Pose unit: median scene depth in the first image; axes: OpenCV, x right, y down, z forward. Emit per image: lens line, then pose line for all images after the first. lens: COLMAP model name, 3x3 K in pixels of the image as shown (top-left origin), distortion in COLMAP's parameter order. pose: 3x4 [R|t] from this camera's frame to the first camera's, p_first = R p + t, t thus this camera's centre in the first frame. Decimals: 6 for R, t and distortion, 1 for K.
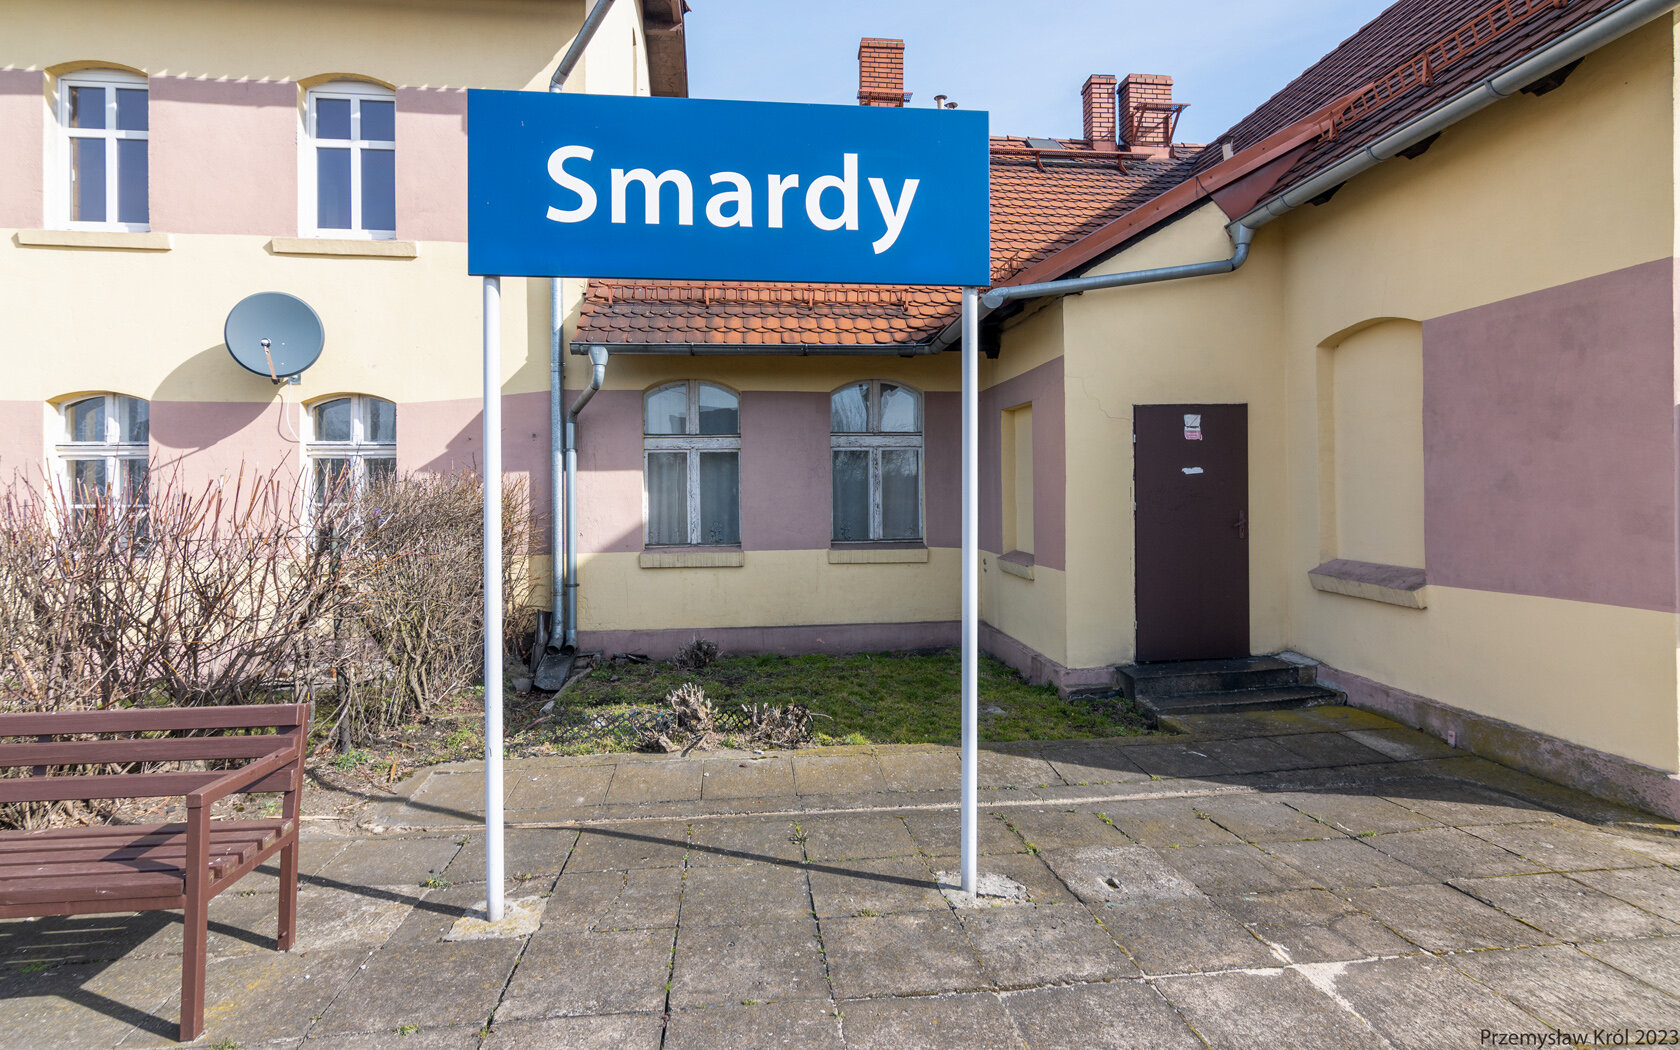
lens RADIAL K [[852.3, 0, 831.3], [0, 852.3, 489.2], [0, 0, 1]] dist [0.002665, 0.004280]
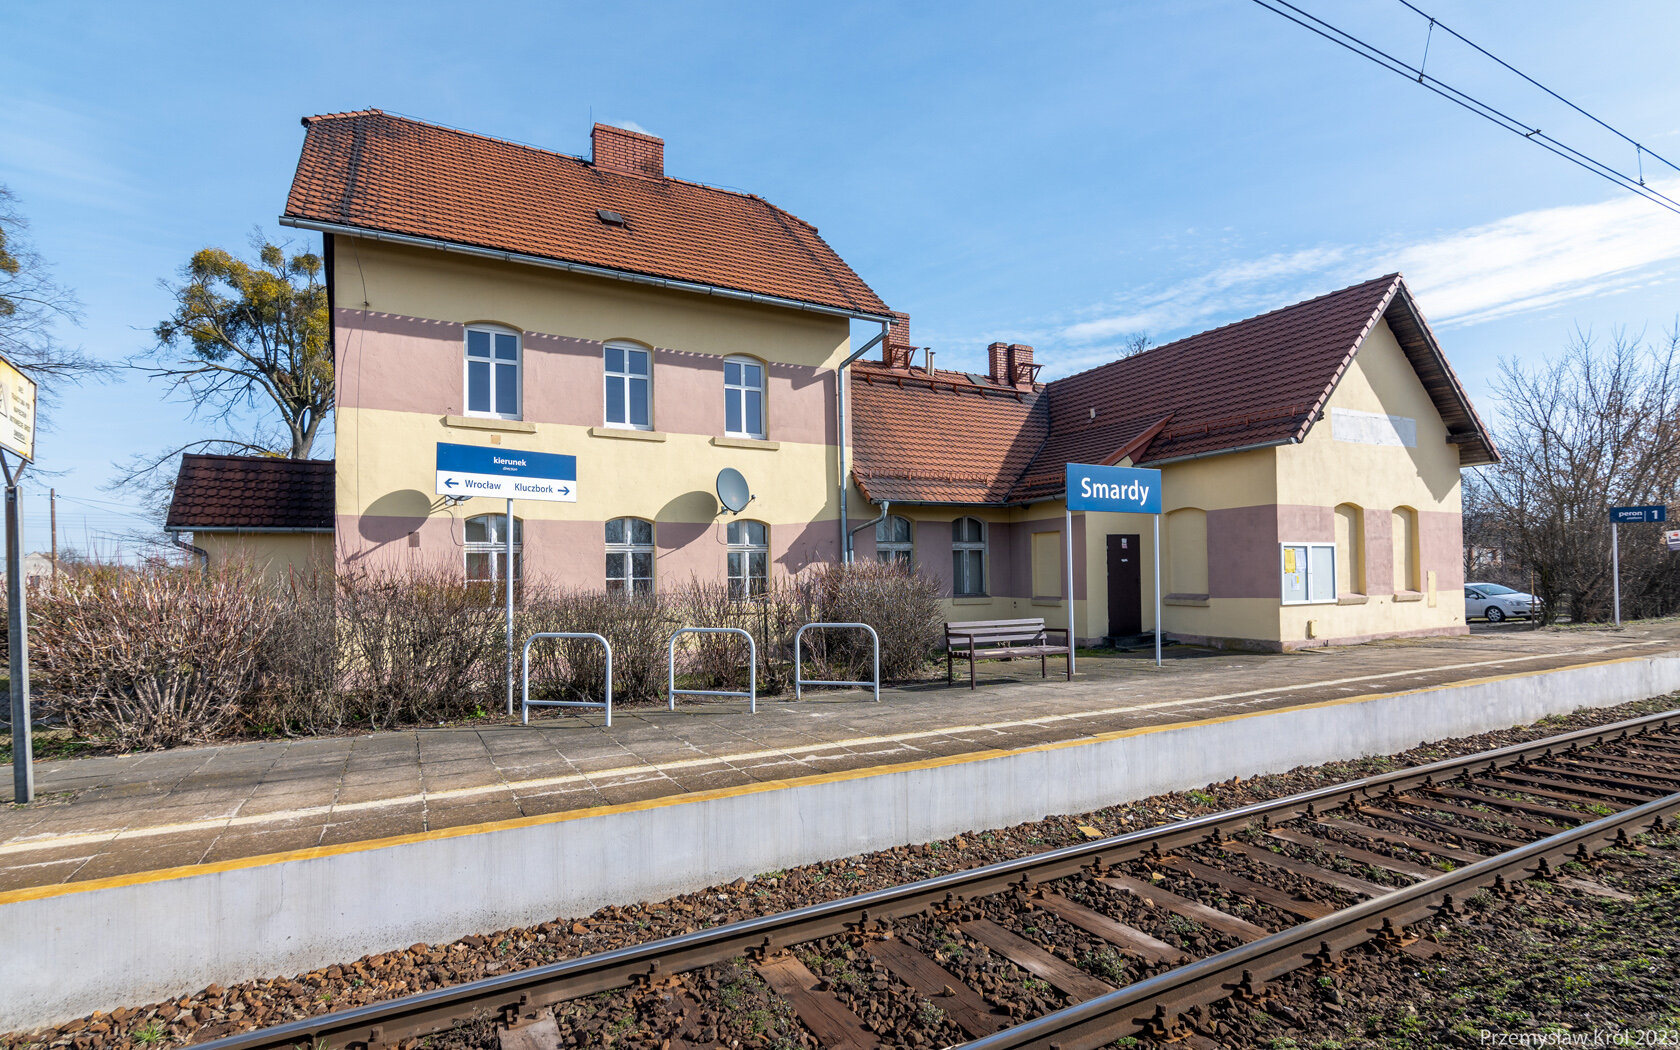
lens RADIAL K [[852.3, 0, 859.6], [0, 852.3, 534.8], [0, 0, 1]] dist [0.002665, 0.004280]
pose [[0.916364, 0.013847, 0.400106, -1.111022], [0.007332, 0.998654, -0.051355, 0.023530], [-0.400279, 0.049994, 0.915029, -0.857750]]
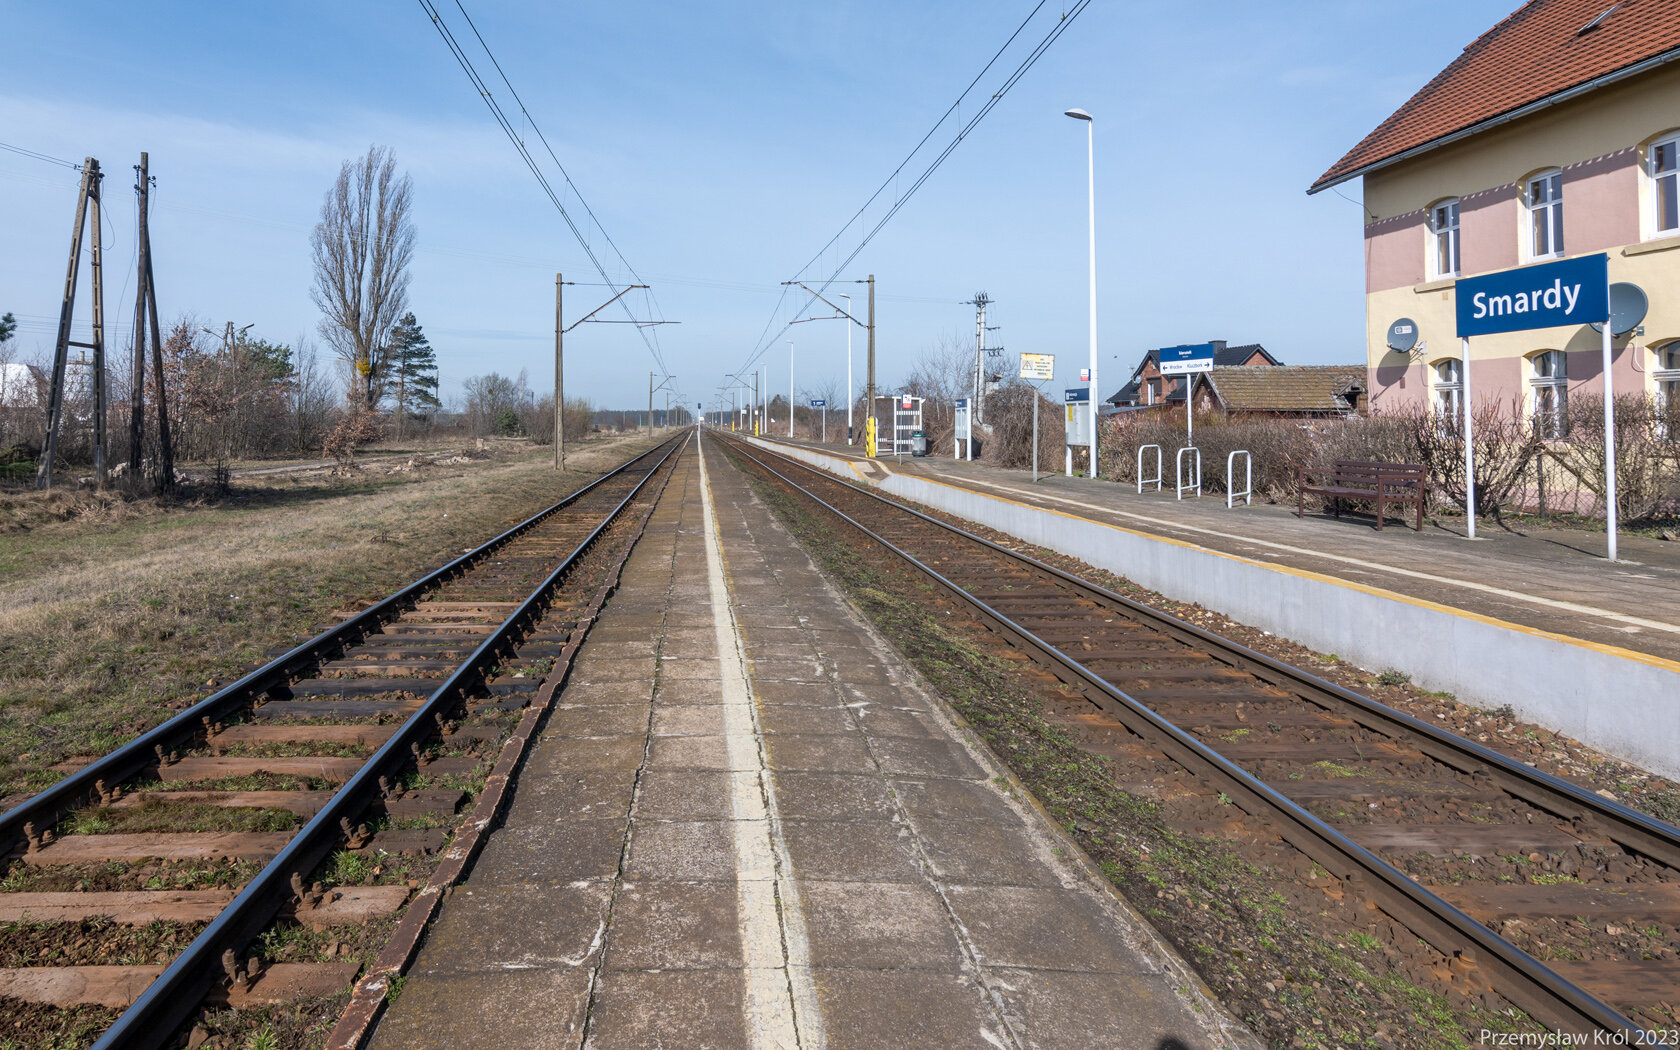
lens RADIAL K [[978.9, 0, 715.8], [0, 978.9, 392.6], [0, 0, 1]] dist [0.000033, -0.000255]
pose [[-0.088092, -0.022502, -0.995858, 1.355326], [0.014728, 0.999606, -0.023890, 0.002407], [0.996003, -0.016772, -0.087725, -0.570731]]
